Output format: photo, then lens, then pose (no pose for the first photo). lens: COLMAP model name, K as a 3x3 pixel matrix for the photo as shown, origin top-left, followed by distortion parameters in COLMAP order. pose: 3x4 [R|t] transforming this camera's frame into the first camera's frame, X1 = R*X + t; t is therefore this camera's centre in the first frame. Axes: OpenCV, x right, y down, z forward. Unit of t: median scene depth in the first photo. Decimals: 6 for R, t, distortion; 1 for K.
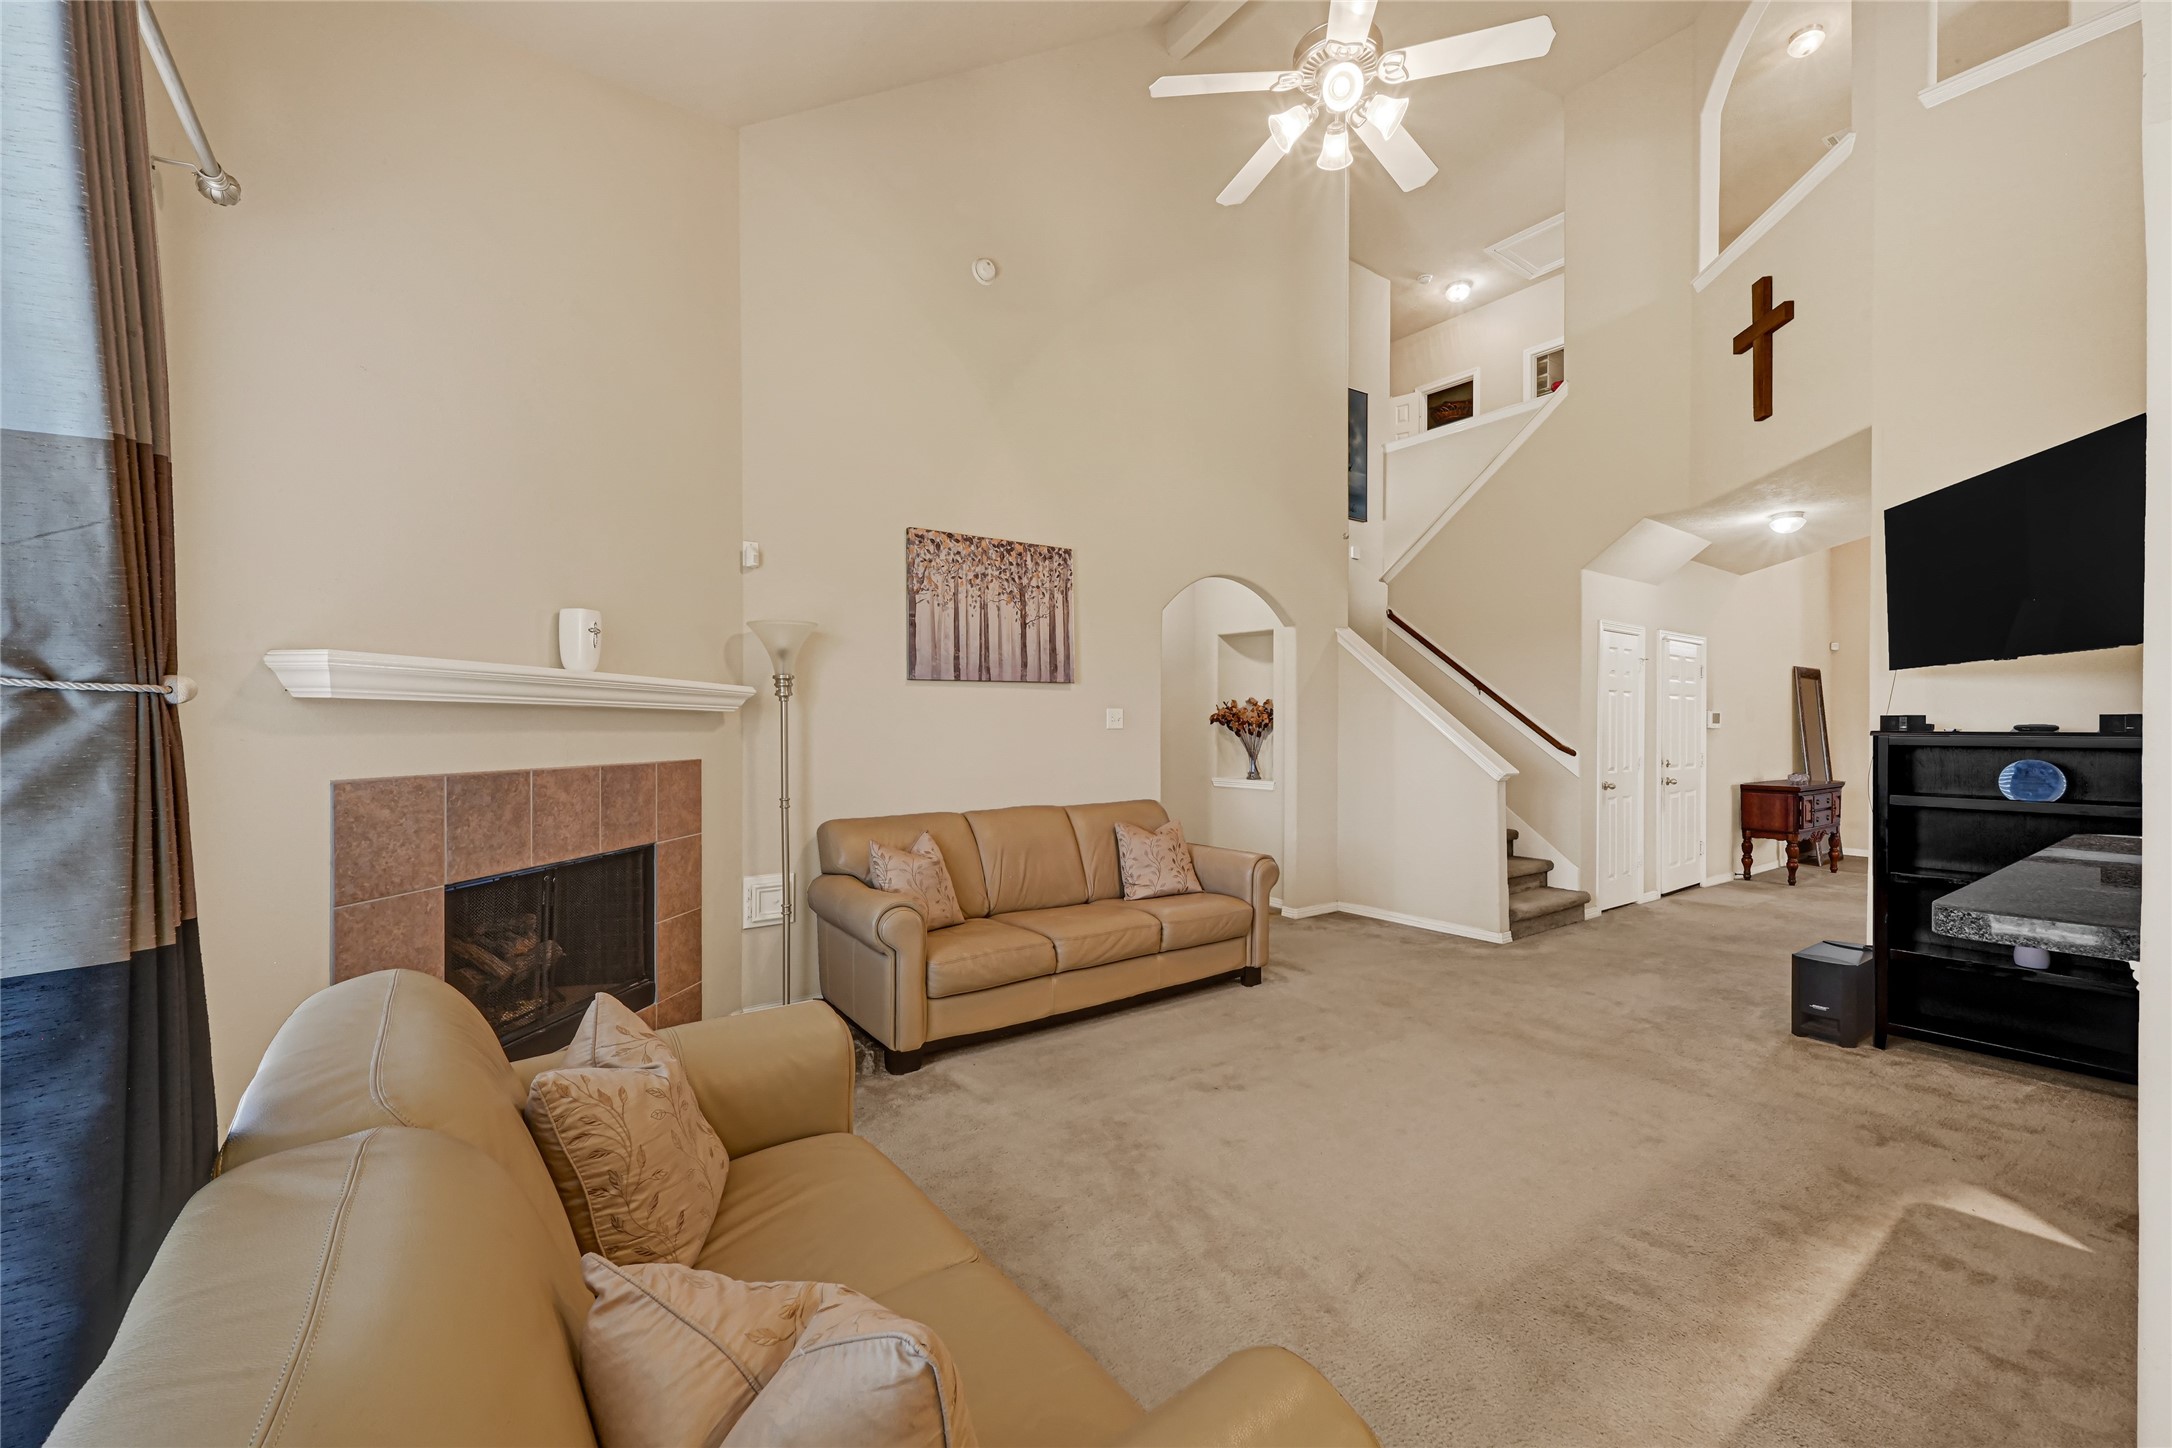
lens RADIAL K [[878.6, 0, 1091.6], [0, 878.6, 729.8], [0, 0, 1]] dist [0.001133, 0.000286]
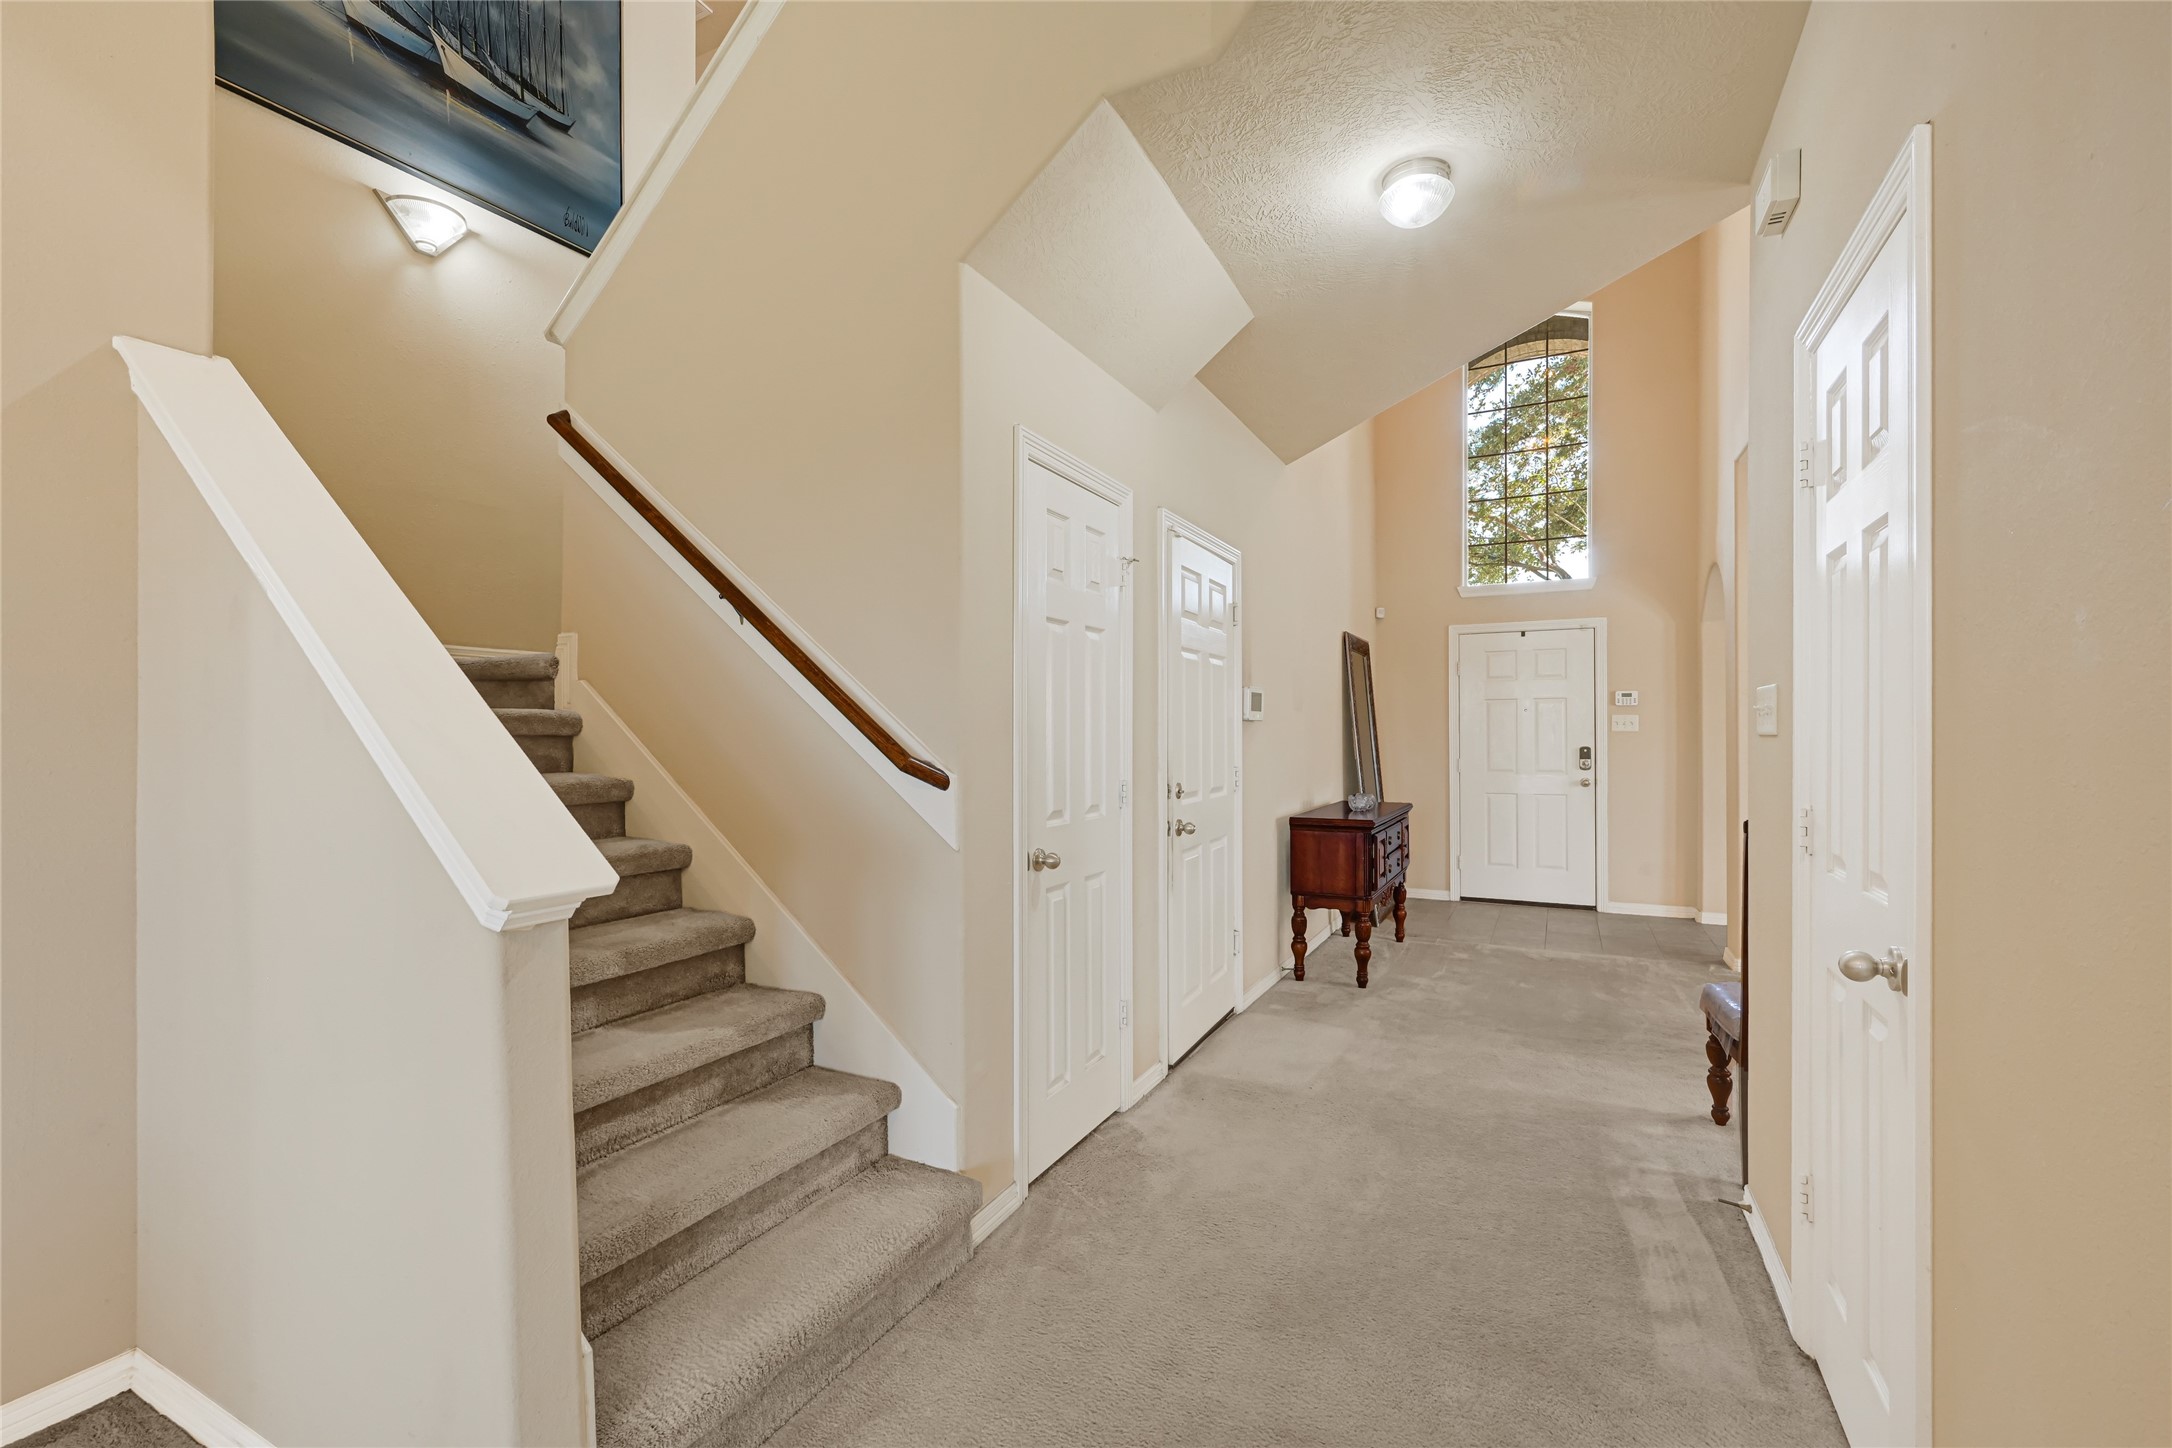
lens RADIAL K [[878.6, 0, 1091.6], [0, 878.6, 729.8], [0, 0, 1]] dist [0.001133, 0.000286]
pose [[0.897939, -0.002546, 0.440113, 0.376978], [0.006439, 0.999952, -0.007352, 0.007700], [-0.440074, 0.009436, 0.897912, 0.553164]]
